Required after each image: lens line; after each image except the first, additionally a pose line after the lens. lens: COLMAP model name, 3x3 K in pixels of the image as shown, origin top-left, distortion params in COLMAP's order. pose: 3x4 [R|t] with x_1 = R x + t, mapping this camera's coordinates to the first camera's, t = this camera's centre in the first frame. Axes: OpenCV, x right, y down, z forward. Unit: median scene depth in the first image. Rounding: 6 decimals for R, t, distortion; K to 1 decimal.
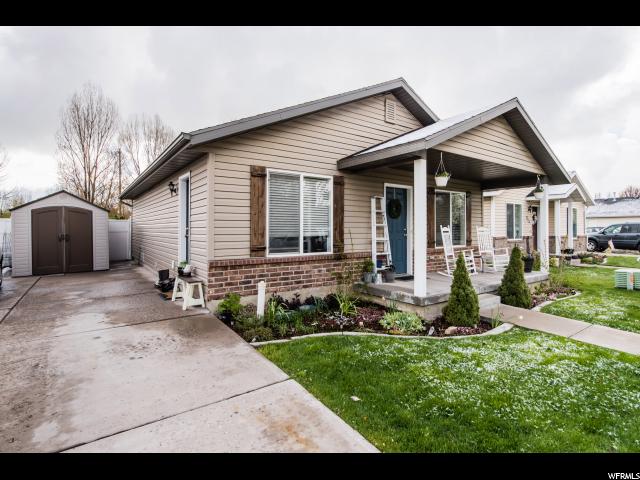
lens RADIAL K [[316.6, 0, 320.5], [0, 316.6, 220.8], [0, 0, 1]] dist [0.000117, 0.000099]
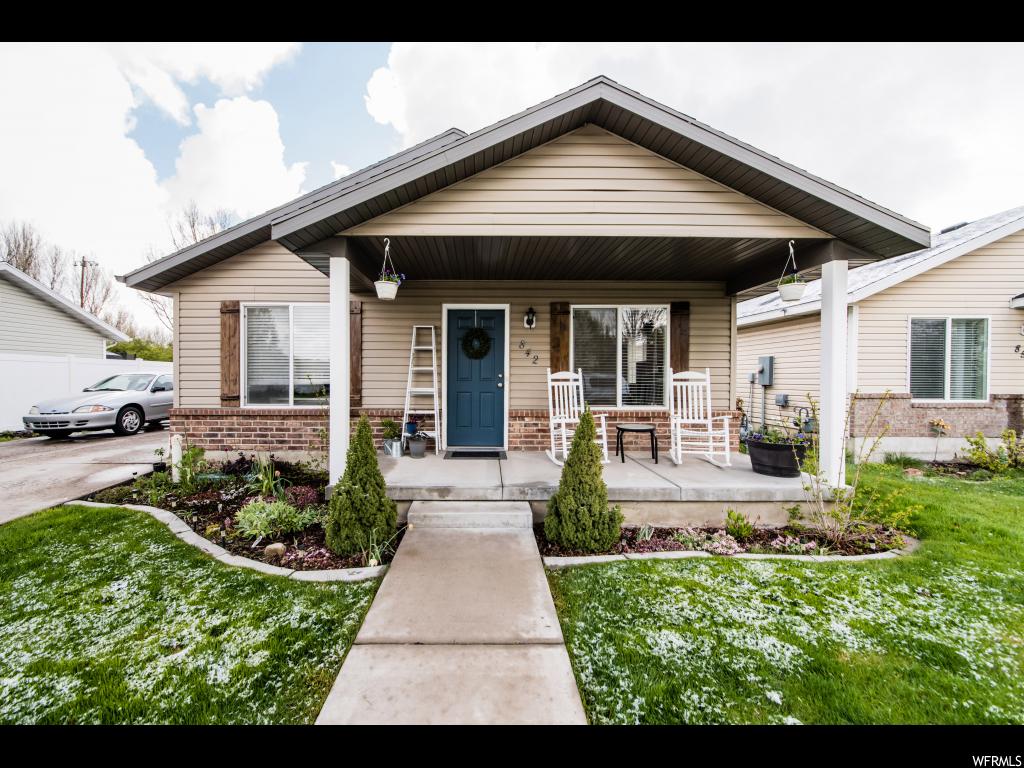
lens RADIAL K [[366.2, 0, 506.8], [0, 366.2, 379.2], [0, 0, 1]] dist [-0.001078, -0.000171]
pose [[0.827308, 0.003140, -0.561740, 0.917357], [0.012109, 0.999652, 0.023420, 0.022499], [0.561618, -0.026178, 0.826983, 0.564368]]
